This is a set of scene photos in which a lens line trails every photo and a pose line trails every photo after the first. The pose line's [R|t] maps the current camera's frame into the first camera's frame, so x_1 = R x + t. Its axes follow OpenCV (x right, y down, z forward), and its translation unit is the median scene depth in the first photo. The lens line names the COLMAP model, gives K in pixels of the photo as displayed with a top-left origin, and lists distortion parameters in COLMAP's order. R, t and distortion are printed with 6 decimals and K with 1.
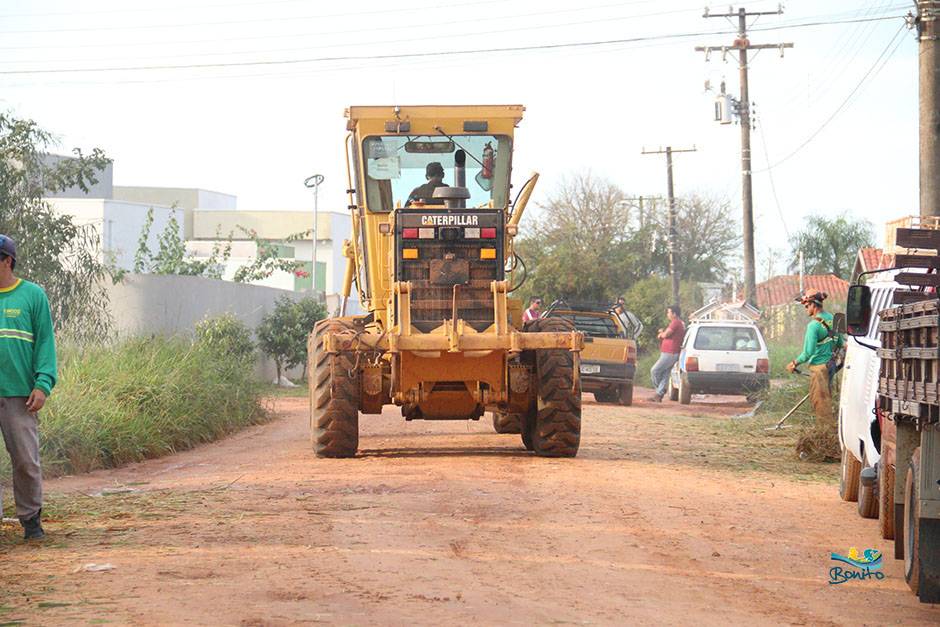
lens RADIAL K [[3679.5, 0, 469.3], [0, 3679.5, 313.2], [0, 0, 1]] dist [1.241556, 0.000000]
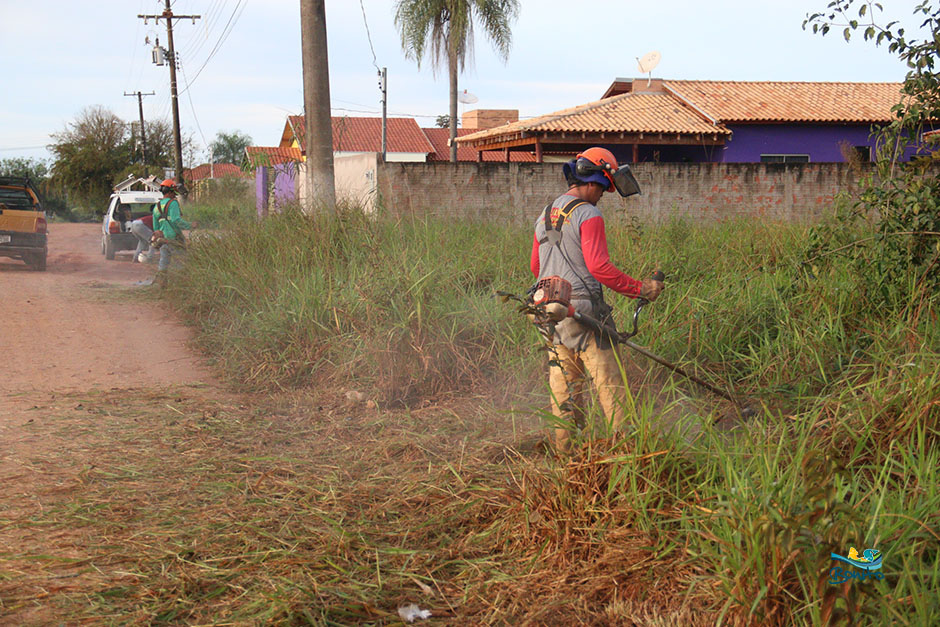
lens RADIAL K [[1432.7, 0, 469.9], [0, 1432.7, 313.3], [0, 0, 1]] dist [0.163400, 0.000000]
pose [[0.966764, -0.026365, 0.254307, 0.053657], [0.003238, 0.995852, 0.090935, -0.001449], [-0.255649, -0.087089, 0.962839, 0.523149]]
